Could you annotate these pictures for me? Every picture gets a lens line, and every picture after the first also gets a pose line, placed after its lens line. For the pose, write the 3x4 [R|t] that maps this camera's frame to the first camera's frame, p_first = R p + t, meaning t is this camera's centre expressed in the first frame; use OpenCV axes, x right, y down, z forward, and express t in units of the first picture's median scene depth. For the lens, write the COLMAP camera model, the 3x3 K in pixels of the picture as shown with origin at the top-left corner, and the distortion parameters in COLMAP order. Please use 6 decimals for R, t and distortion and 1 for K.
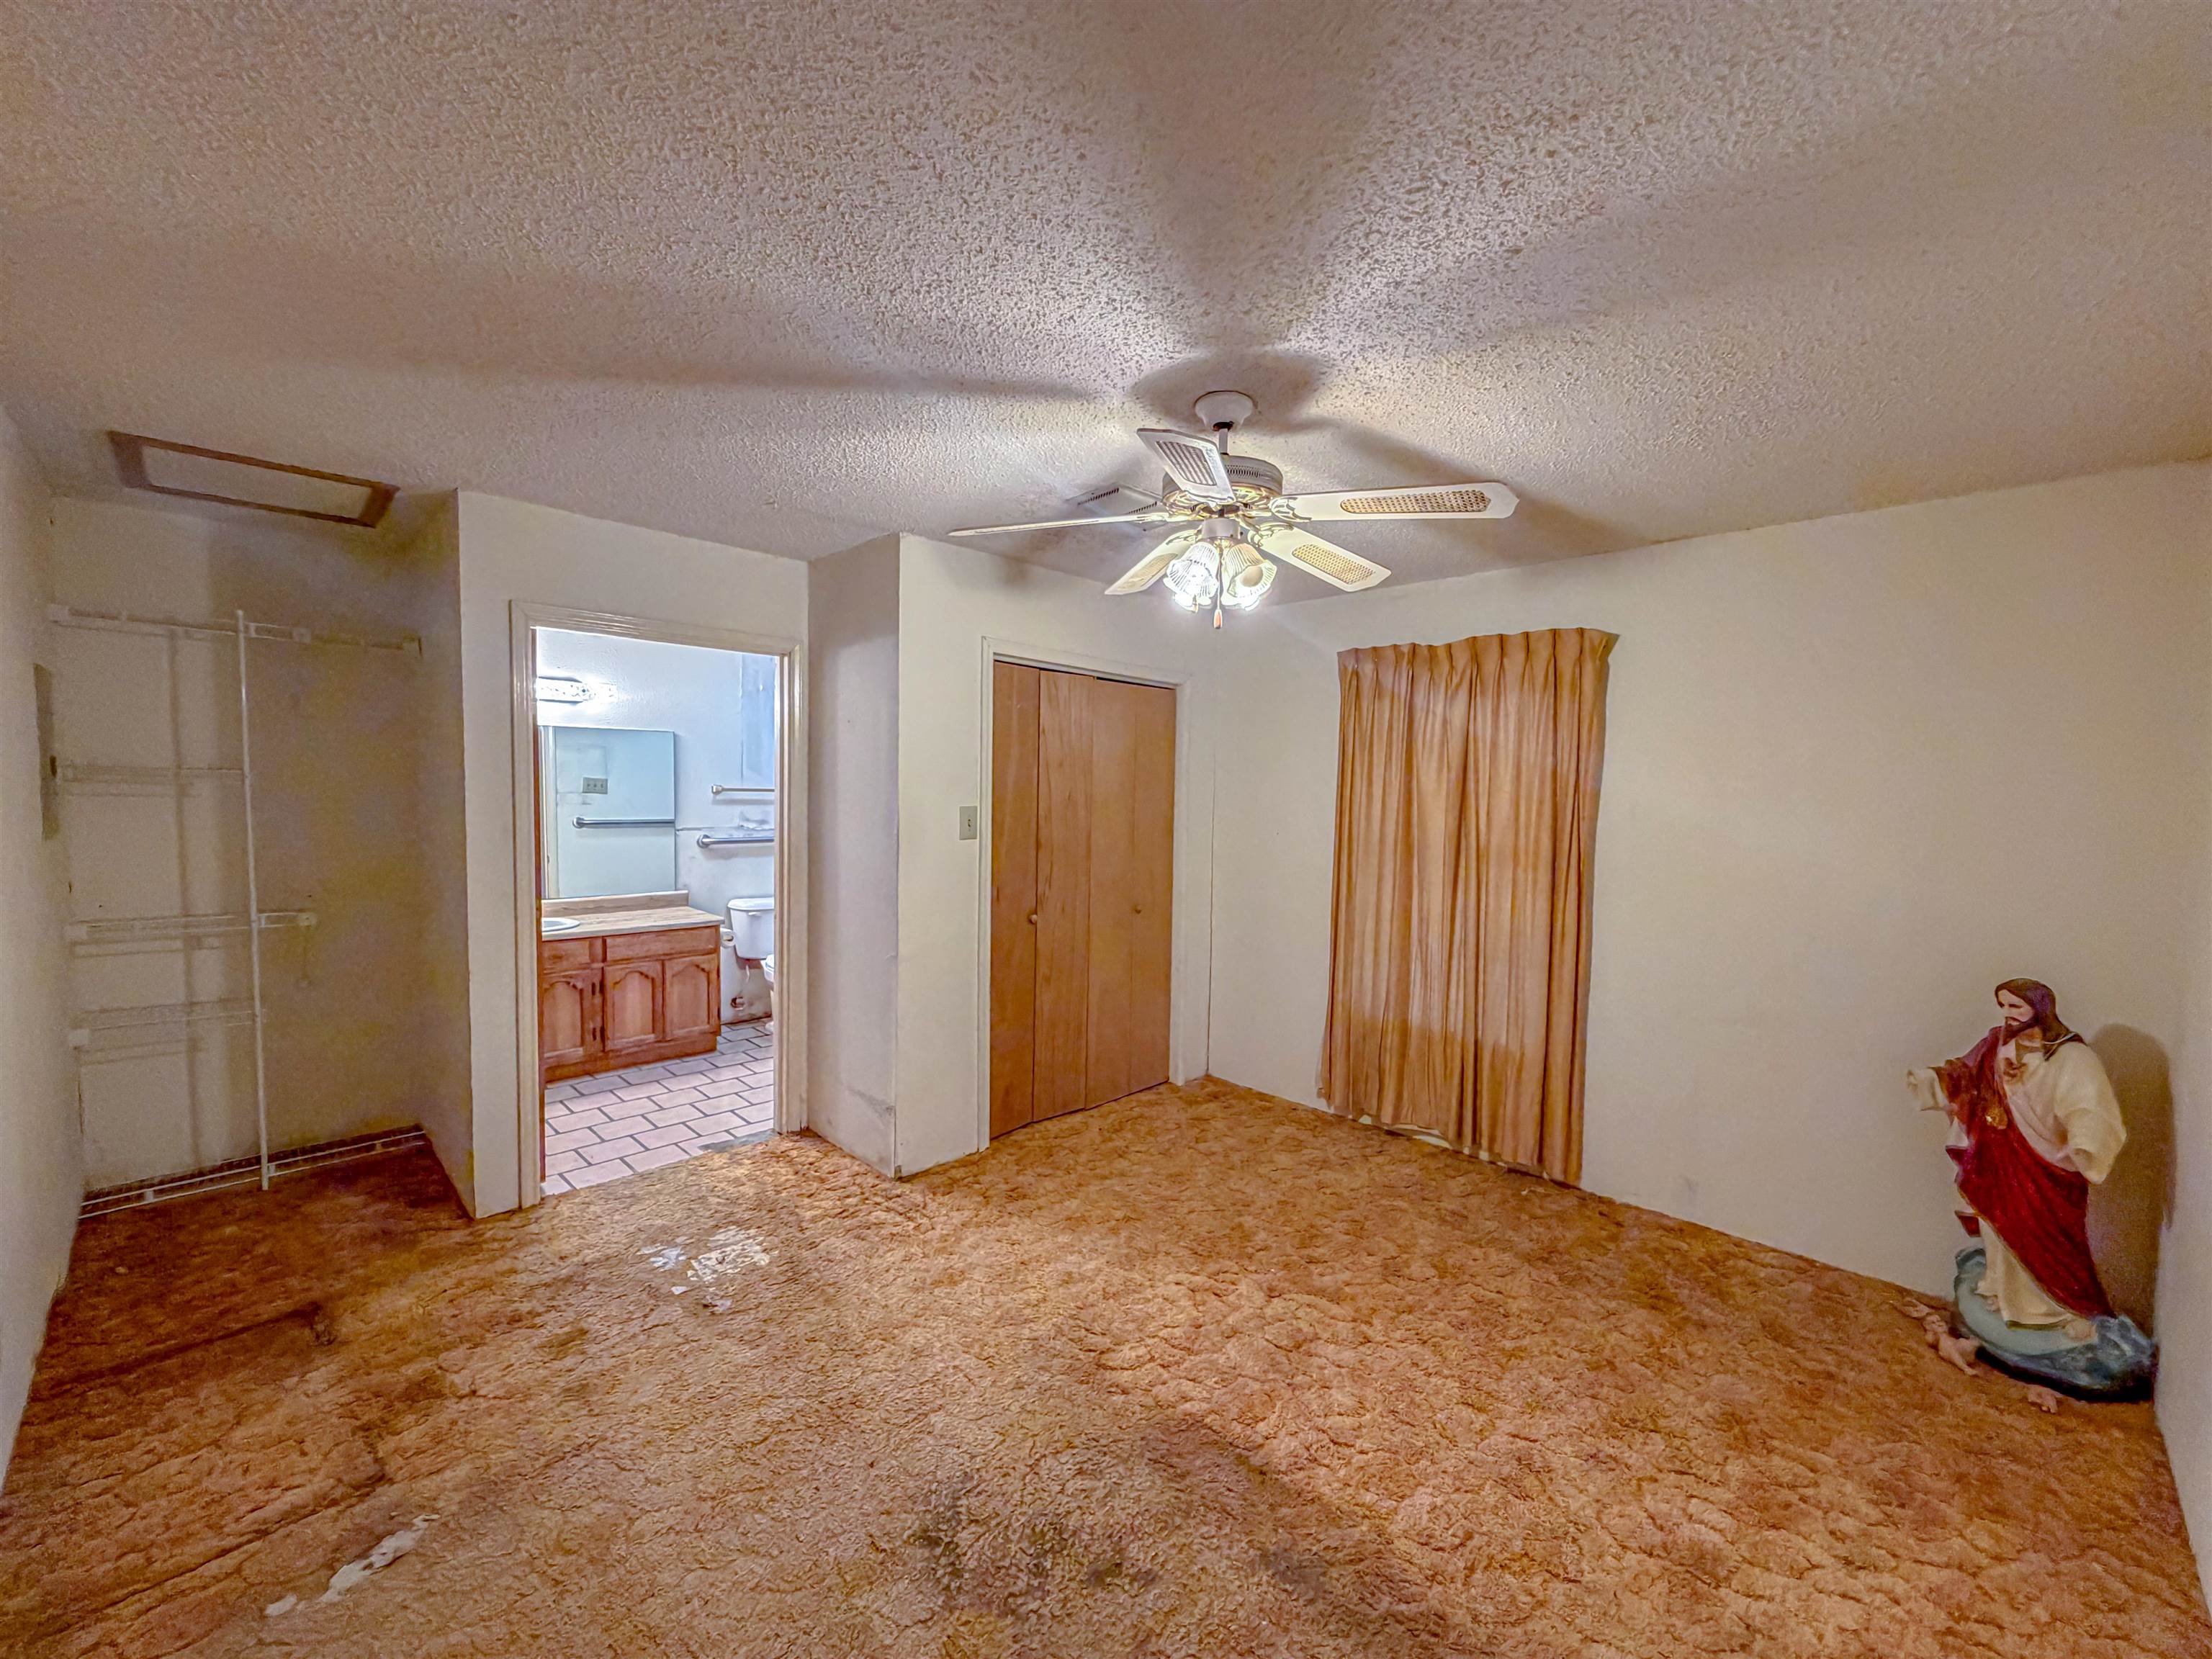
lens RADIAL K [[885.6, 0, 1108.0], [0, 885.6, 836.9], [0, 0, 1]] dist [0.001220, 0.000057]
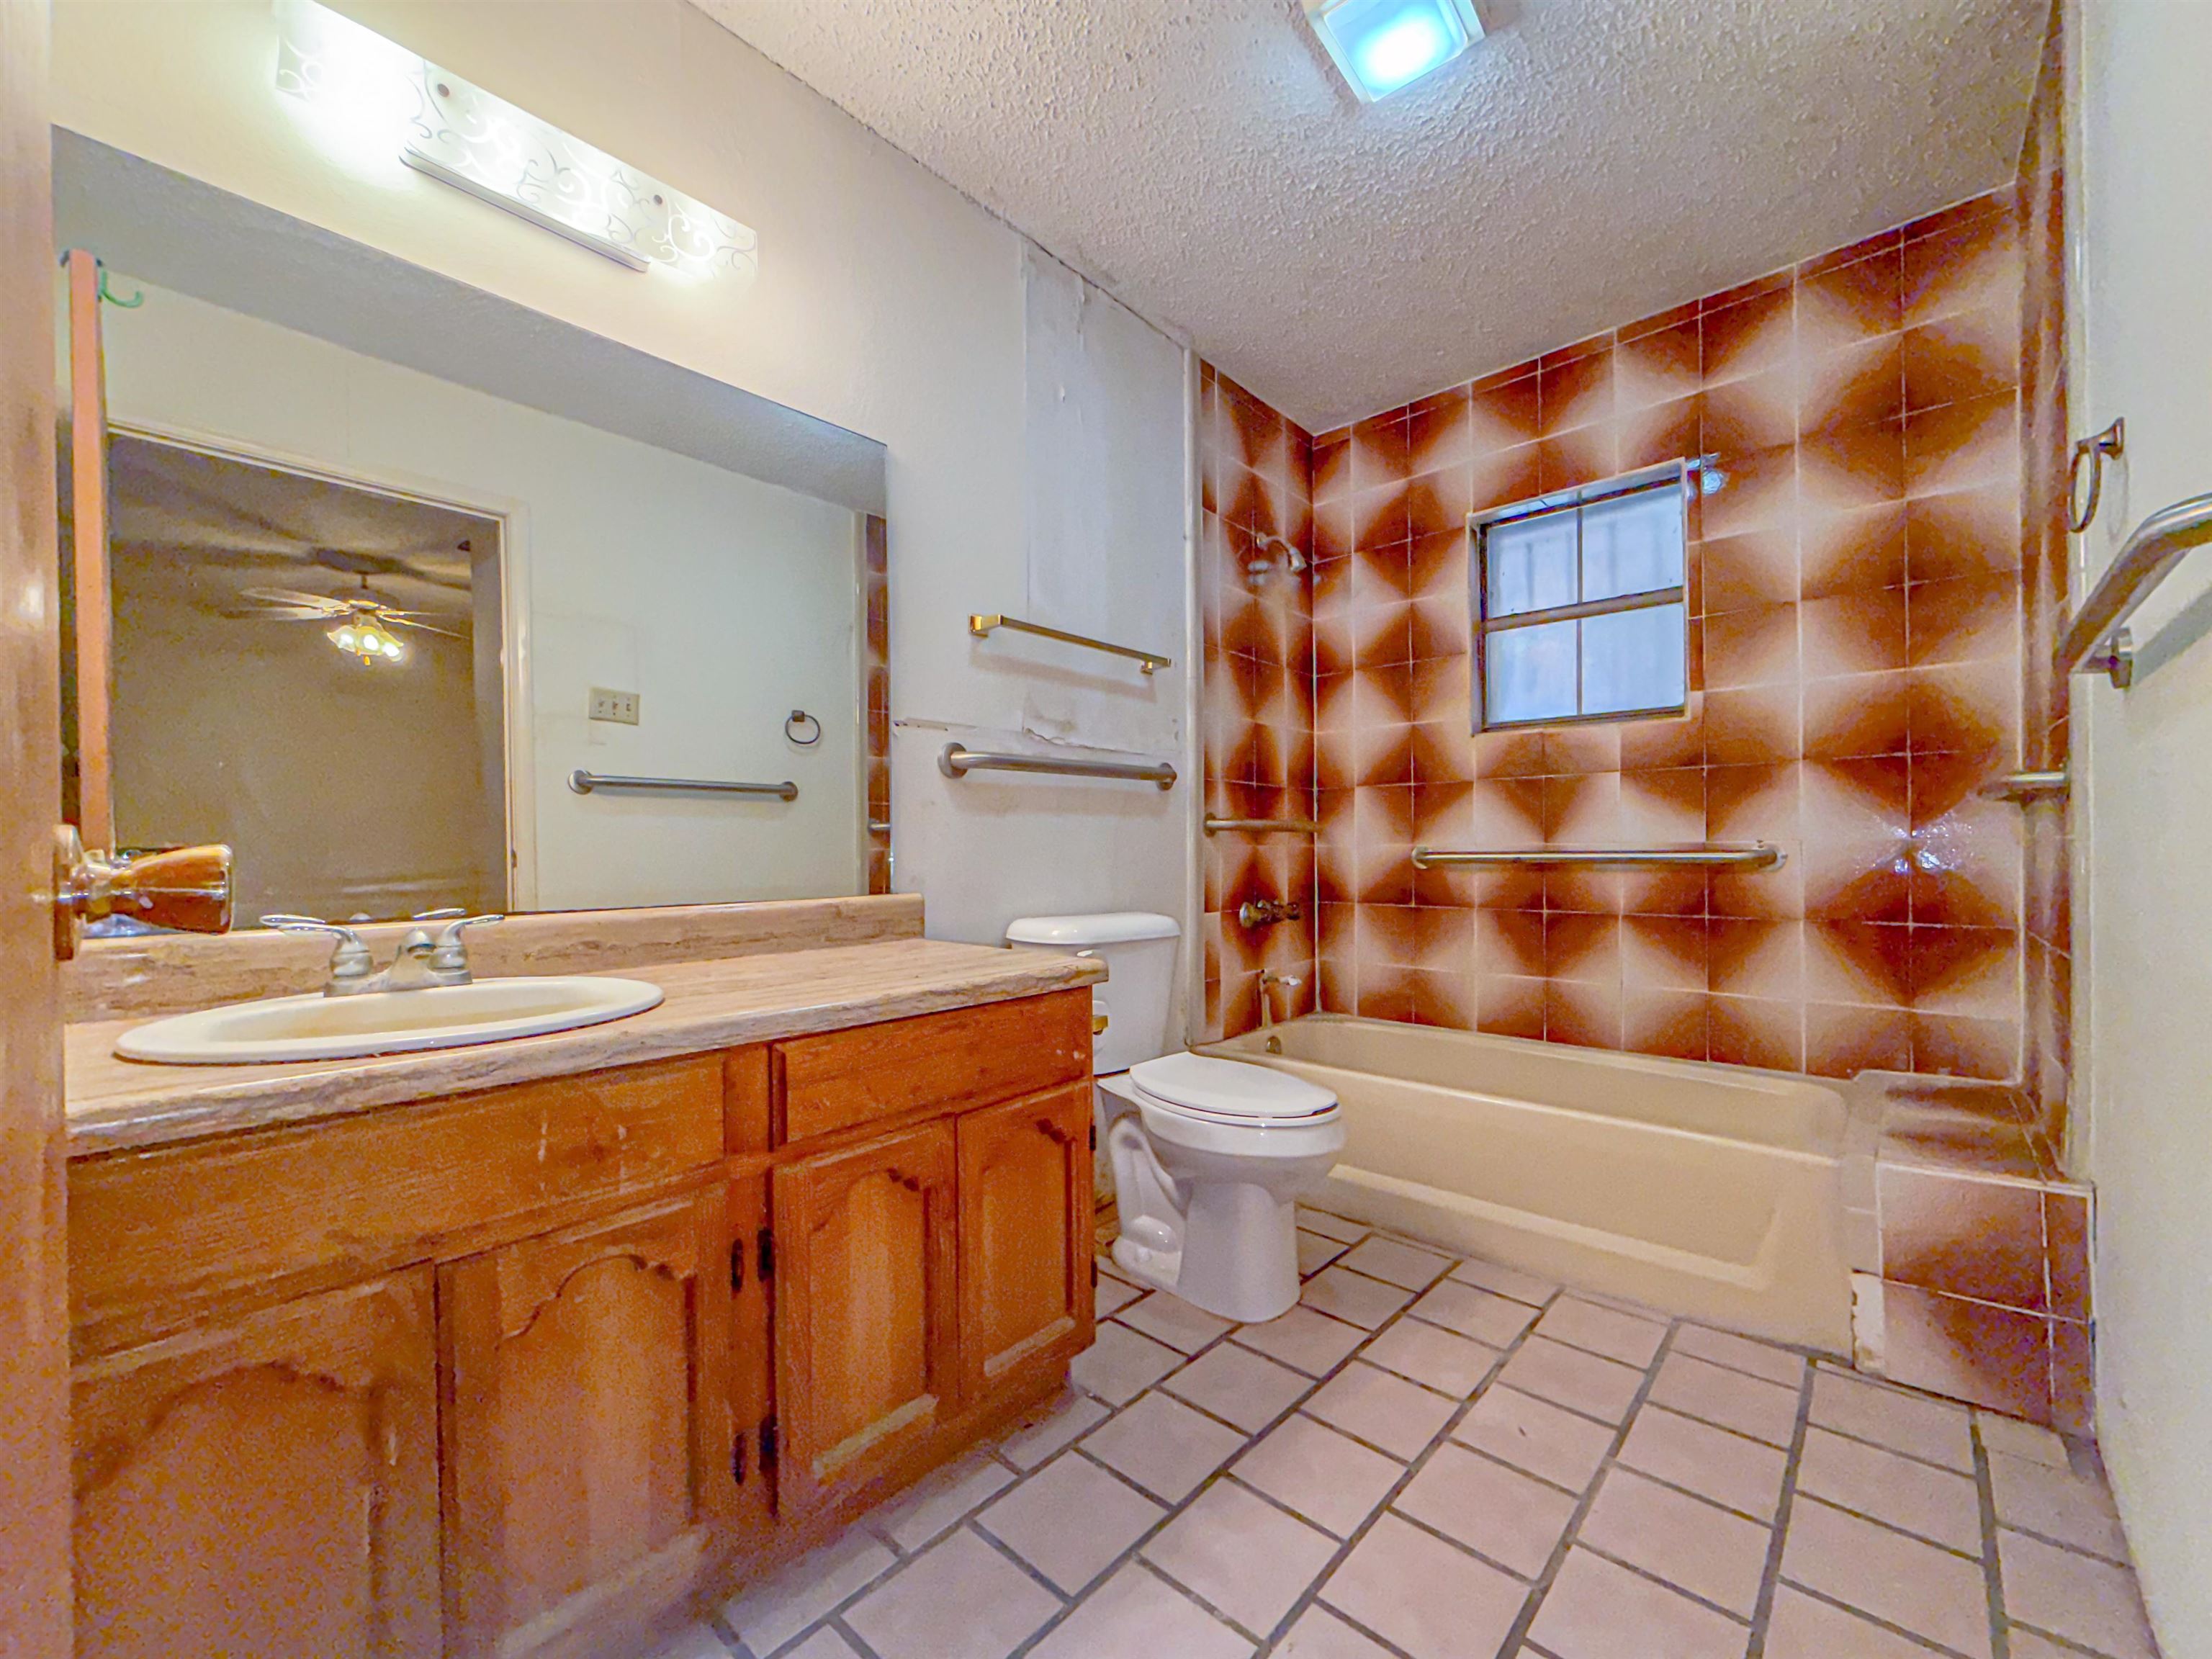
lens RADIAL K [[885.6, 0, 1104.1], [0, 885.6, 838.3], [0, 0, 1]] dist [0.001220, 0.000057]
pose [[0.998981, -0.024374, 0.037996, -0.457048], [0.026414, 0.998184, -0.054133, 0.066691], [-0.036607, 0.055081, 0.997811, 0.703195]]
